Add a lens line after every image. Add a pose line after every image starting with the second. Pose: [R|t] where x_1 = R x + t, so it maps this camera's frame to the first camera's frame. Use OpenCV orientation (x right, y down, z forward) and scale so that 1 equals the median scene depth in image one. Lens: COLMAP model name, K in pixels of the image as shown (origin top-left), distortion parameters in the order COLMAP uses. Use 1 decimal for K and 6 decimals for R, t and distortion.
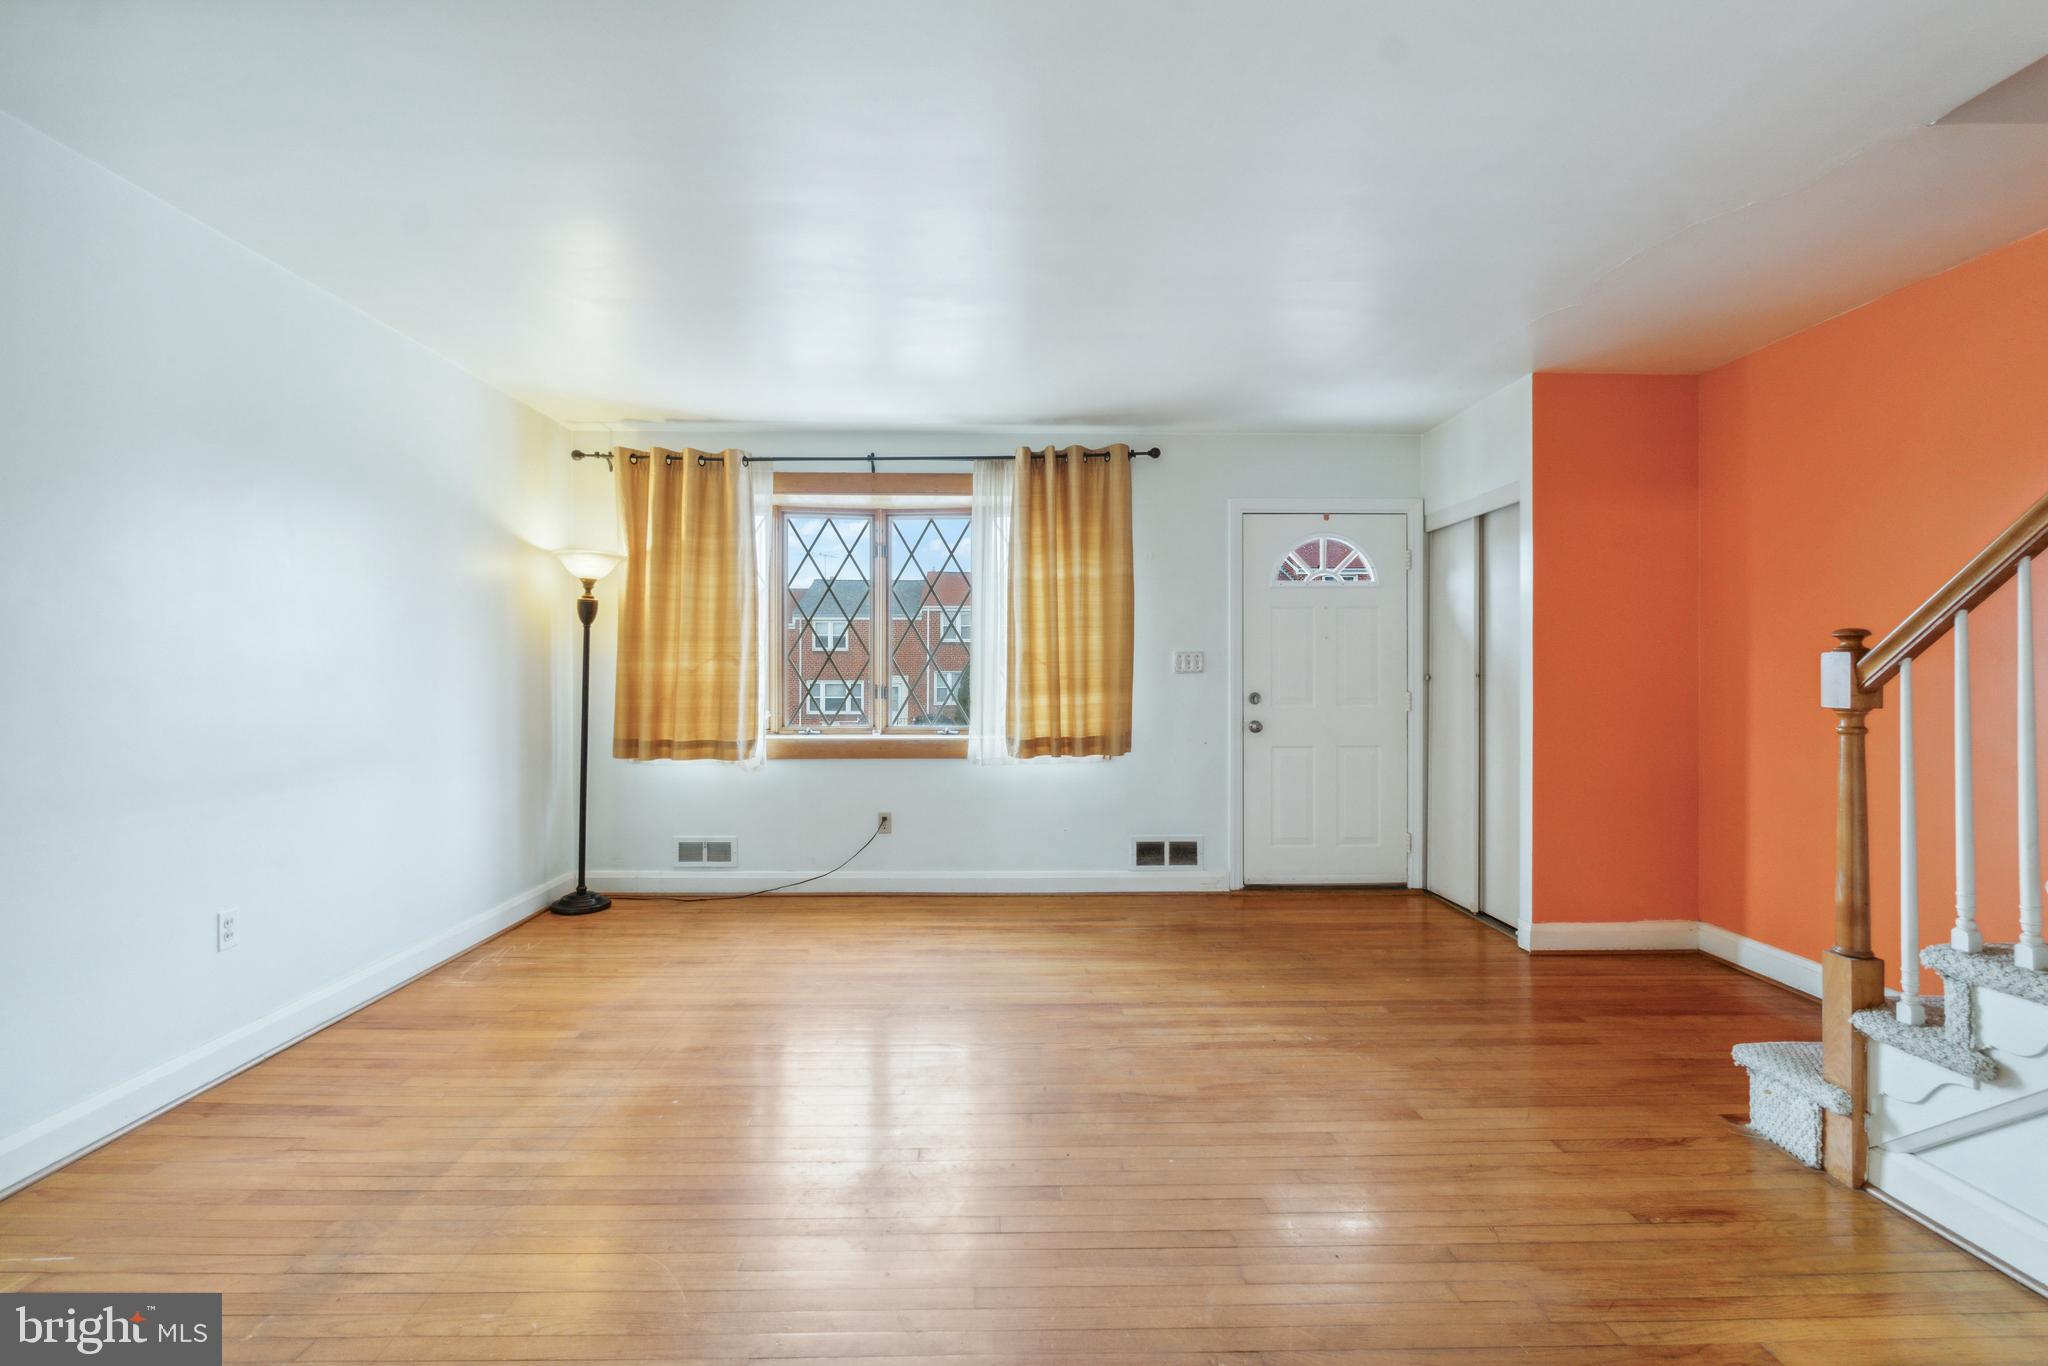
lens RADIAL K [[892.6, 0, 1010.9], [0, 892.6, 670.3], [0, 0, 1]] dist [-0.004858, -0.000508]
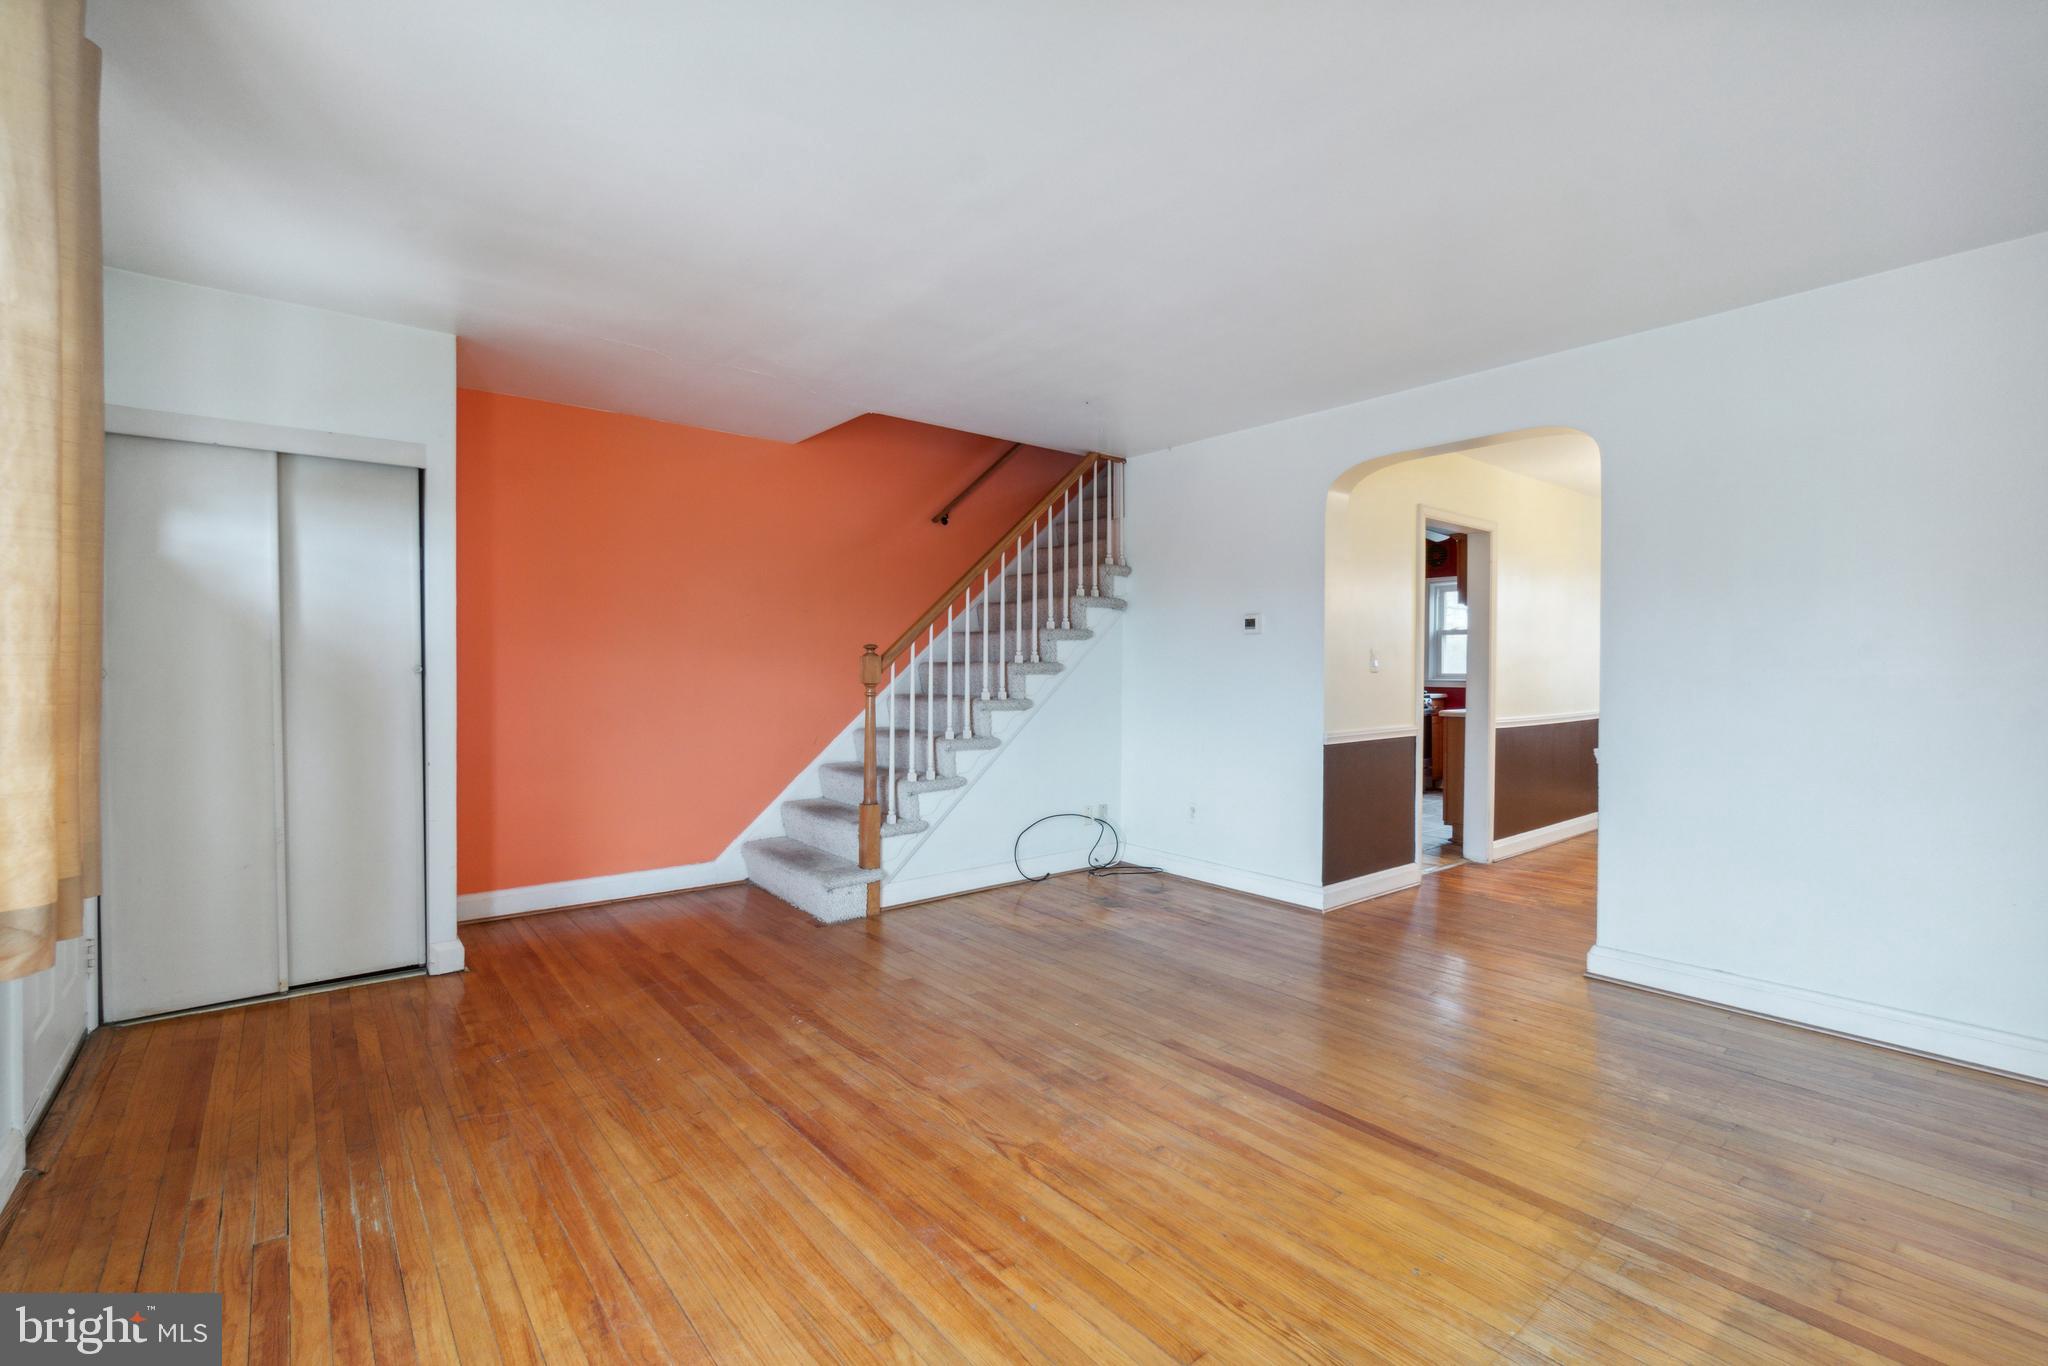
lens RADIAL K [[892.6, 0, 1009.2], [0, 892.6, 662.3], [0, 0, 1]] dist [-0.004858, -0.000508]
pose [[-0.613494, -0.001336, 0.789698, -0.416232], [-0.005770, 0.999979, -0.002791, -0.000856], [-0.789678, -0.006269, -0.613489, 0.957650]]
